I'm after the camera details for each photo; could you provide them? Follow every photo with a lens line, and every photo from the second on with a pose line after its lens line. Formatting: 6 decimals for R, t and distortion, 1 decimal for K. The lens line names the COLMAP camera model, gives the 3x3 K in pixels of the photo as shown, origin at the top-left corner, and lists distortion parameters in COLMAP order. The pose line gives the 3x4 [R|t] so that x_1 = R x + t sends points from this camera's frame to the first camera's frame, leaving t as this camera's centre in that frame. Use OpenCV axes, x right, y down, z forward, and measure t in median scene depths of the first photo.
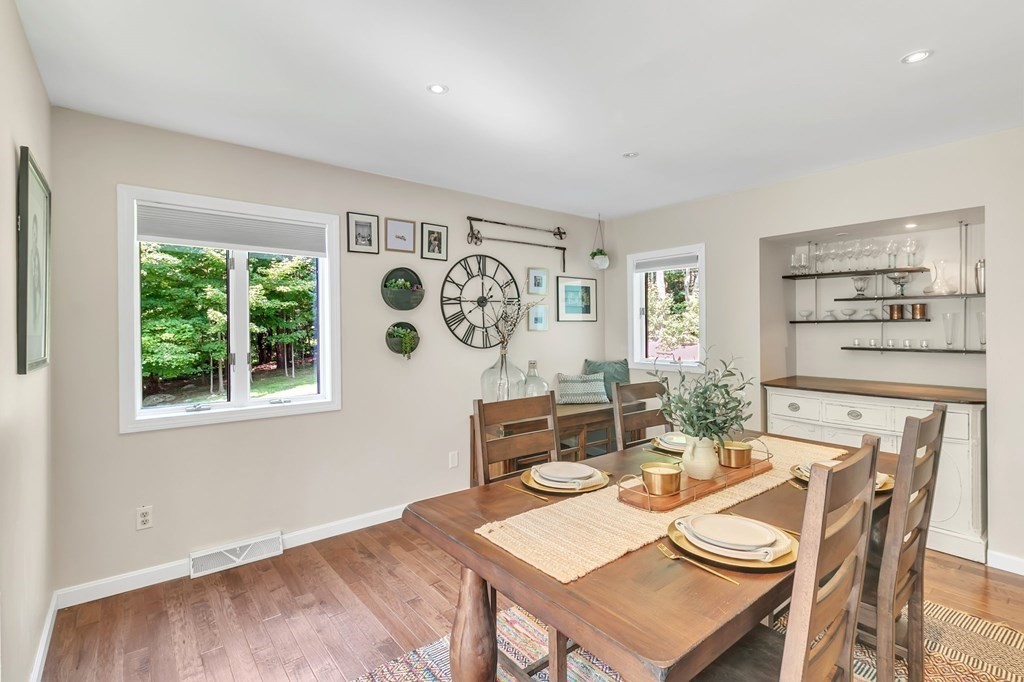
lens RADIAL K [[487.6, 0, 513.3], [0, 487.6, 333.1], [0, 0, 1]] dist [0.005903, 0.000673]
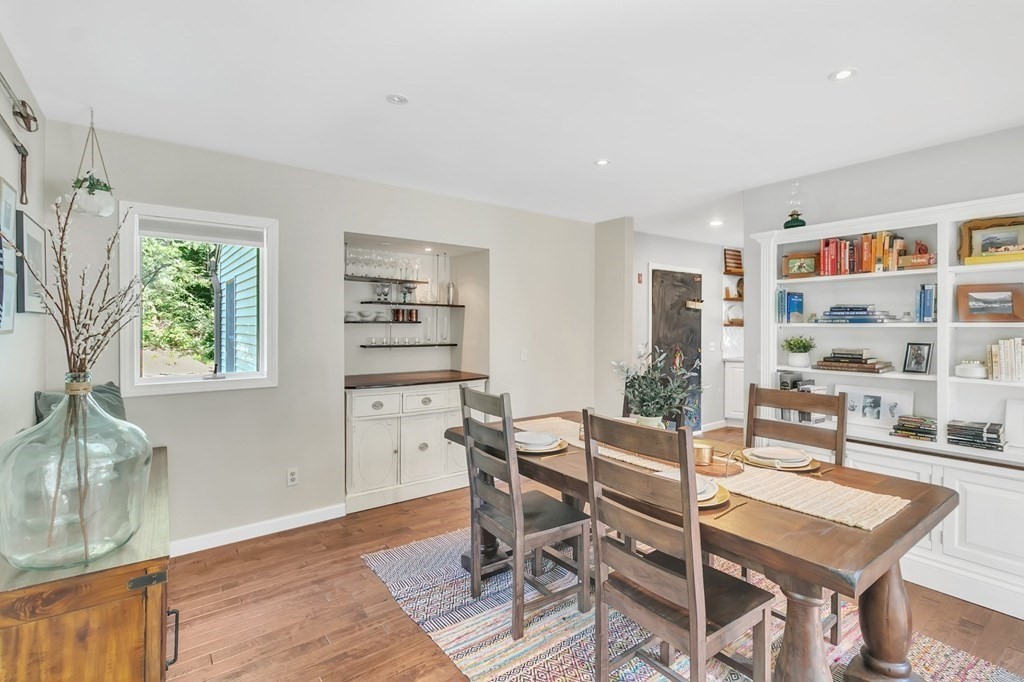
lens RADIAL K [[487.6, 0, 513.8], [0, 487.6, 334.3], [0, 0, 1]] dist [0.005903, 0.000673]
pose [[0.016454, -0.013815, 0.999769, -0.441183], [0.008374, 0.999871, 0.013679, -0.009516], [-0.999830, 0.008147, 0.016567, 0.694468]]
